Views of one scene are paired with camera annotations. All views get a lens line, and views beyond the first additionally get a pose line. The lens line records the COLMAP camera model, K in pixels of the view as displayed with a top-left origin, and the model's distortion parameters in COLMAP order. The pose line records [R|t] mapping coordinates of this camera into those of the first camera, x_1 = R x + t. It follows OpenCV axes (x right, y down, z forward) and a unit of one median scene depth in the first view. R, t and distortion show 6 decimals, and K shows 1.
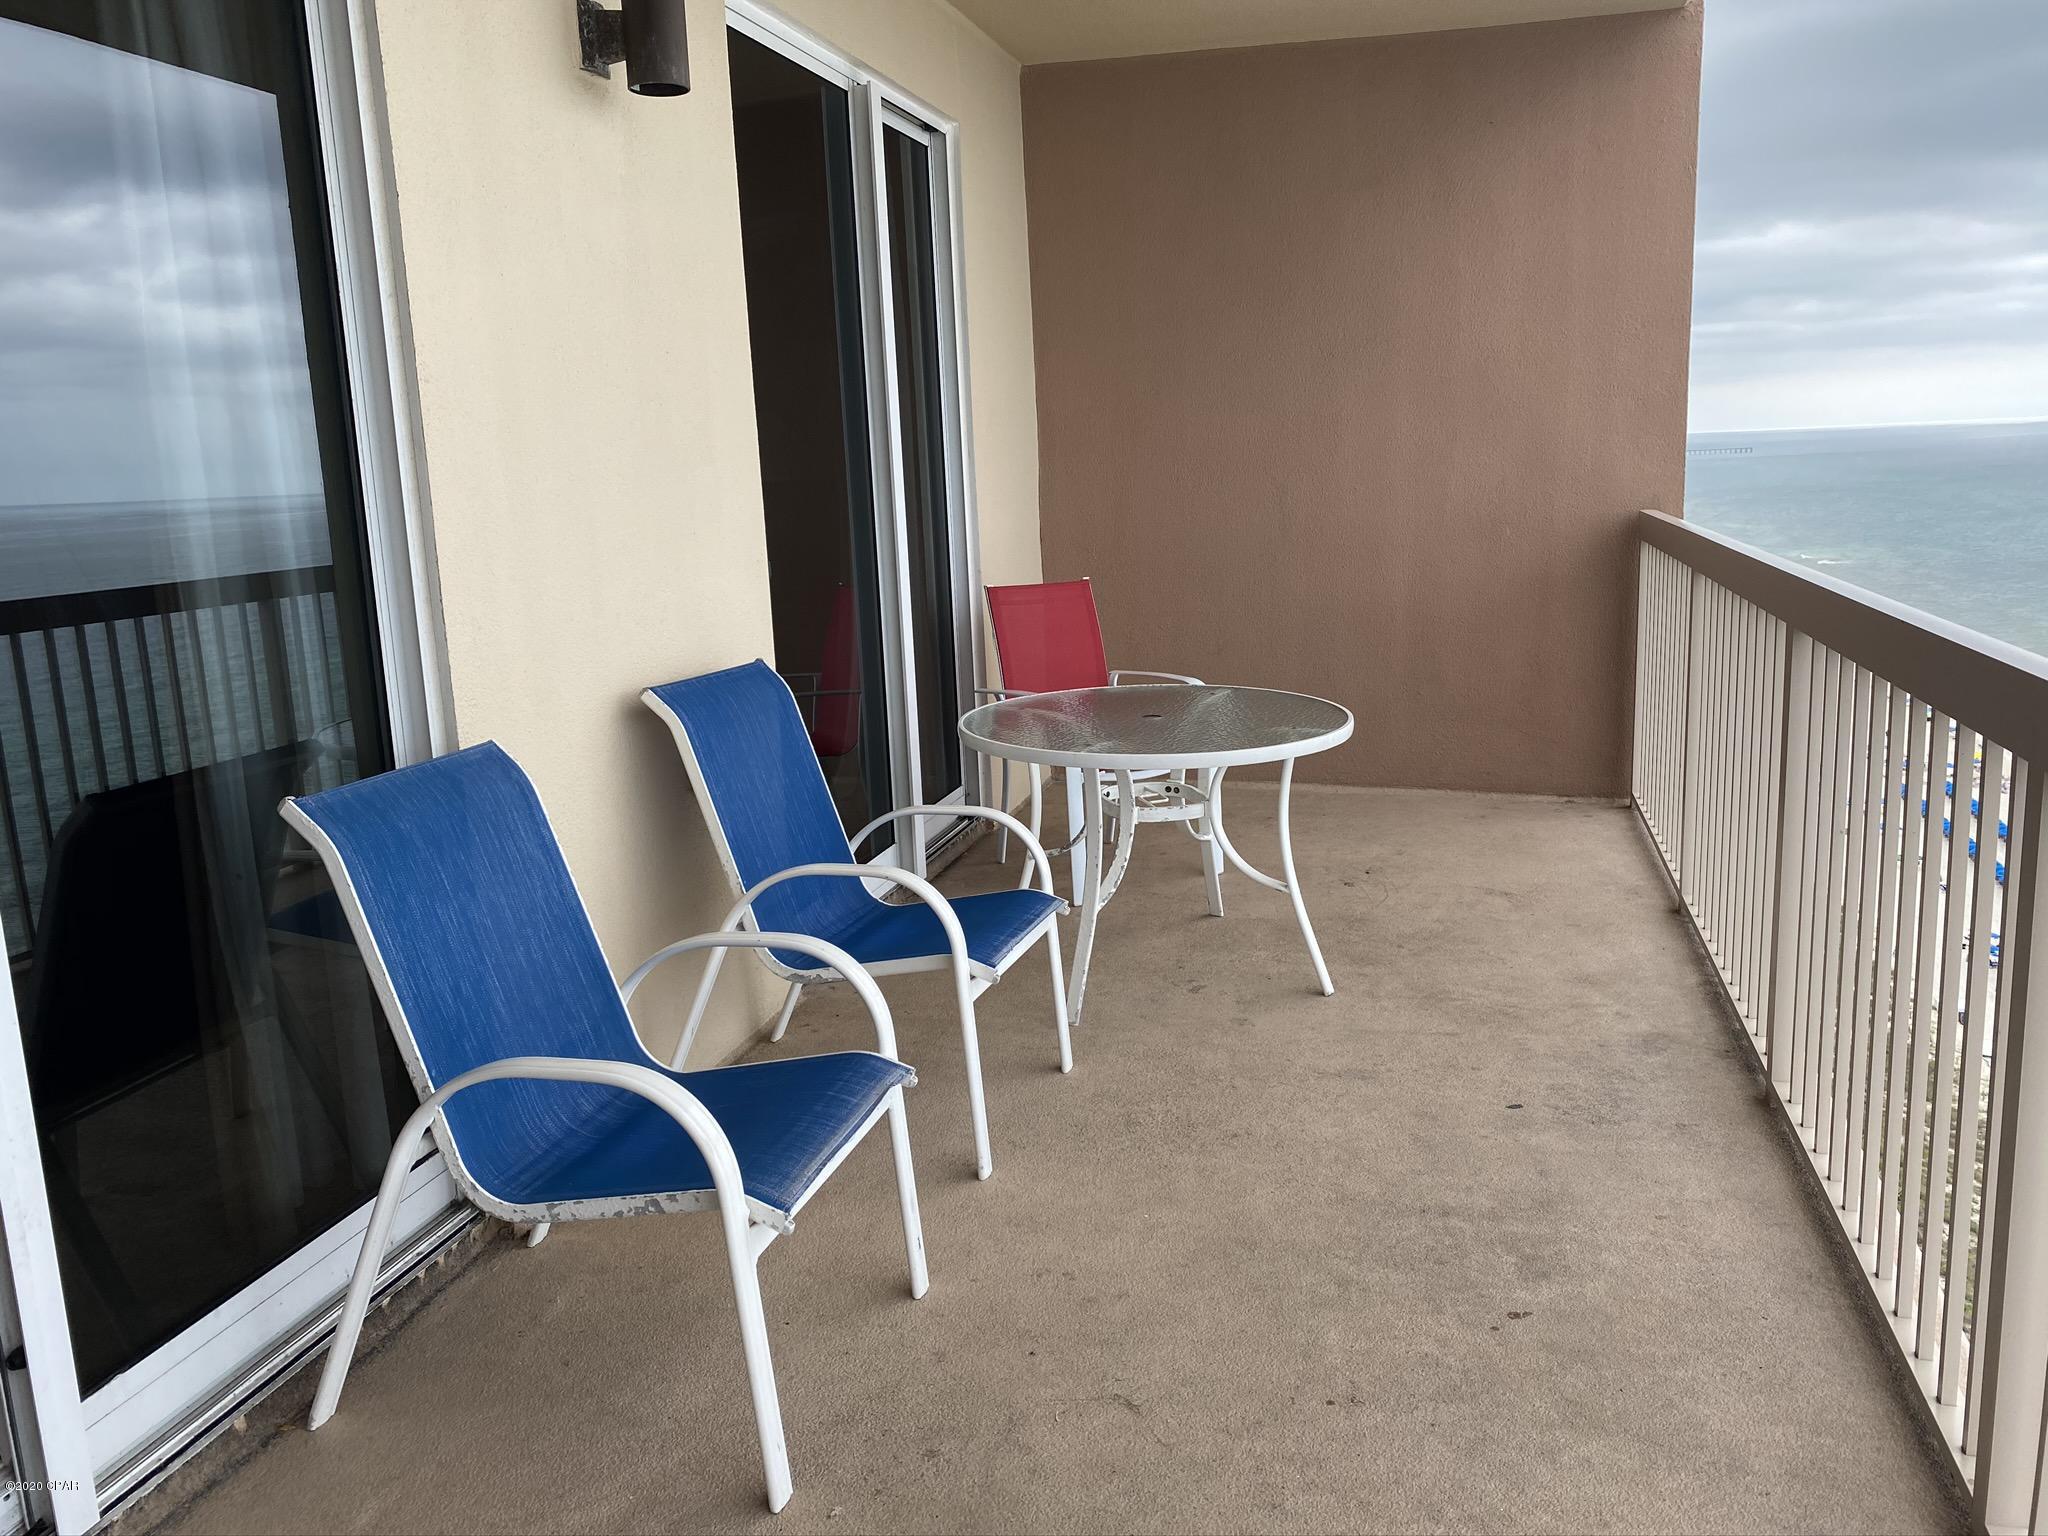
lens RADIAL K [[1568.1, 0, 1020.9], [0, 1568.1, 760.5], [0, 0, 1]] dist [0.001329, -0.000928]
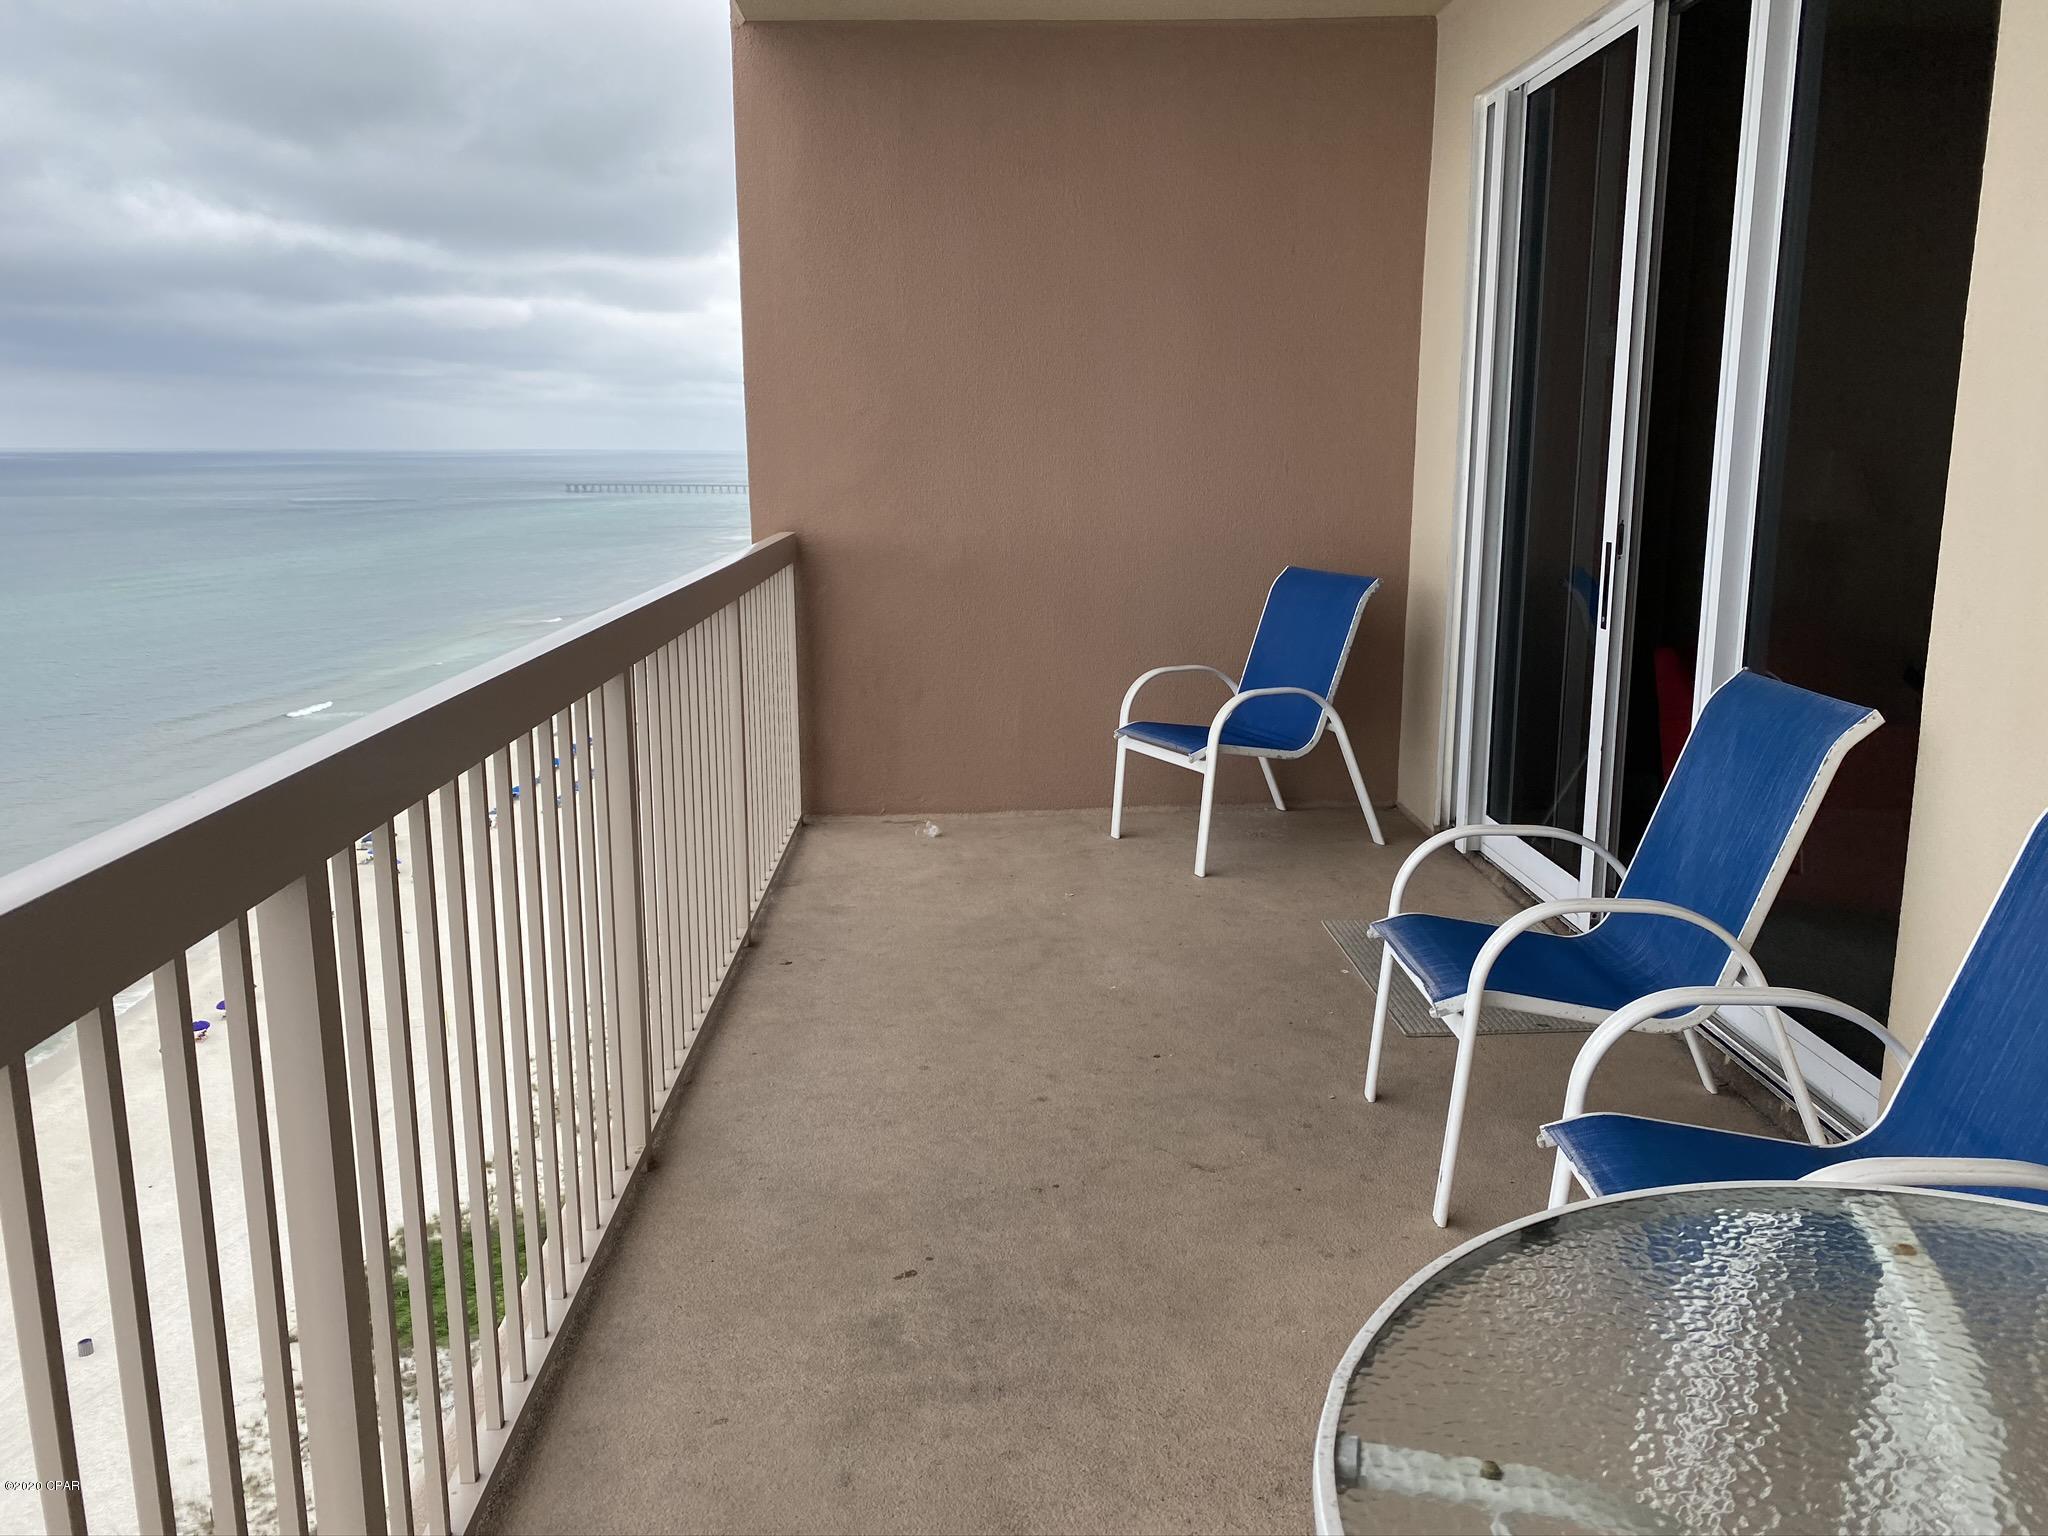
lens RADIAL K [[1568.1, 0, 1024.6], [0, 1568.1, 768.6], [0, 0, 1]] dist [0.001329, -0.000928]
pose [[-0.954148, 0.102422, -0.281266, 0.481504], [-0.015175, 0.921881, 0.387176, -0.363489], [0.298949, 0.373691, -0.878057, 1.745011]]
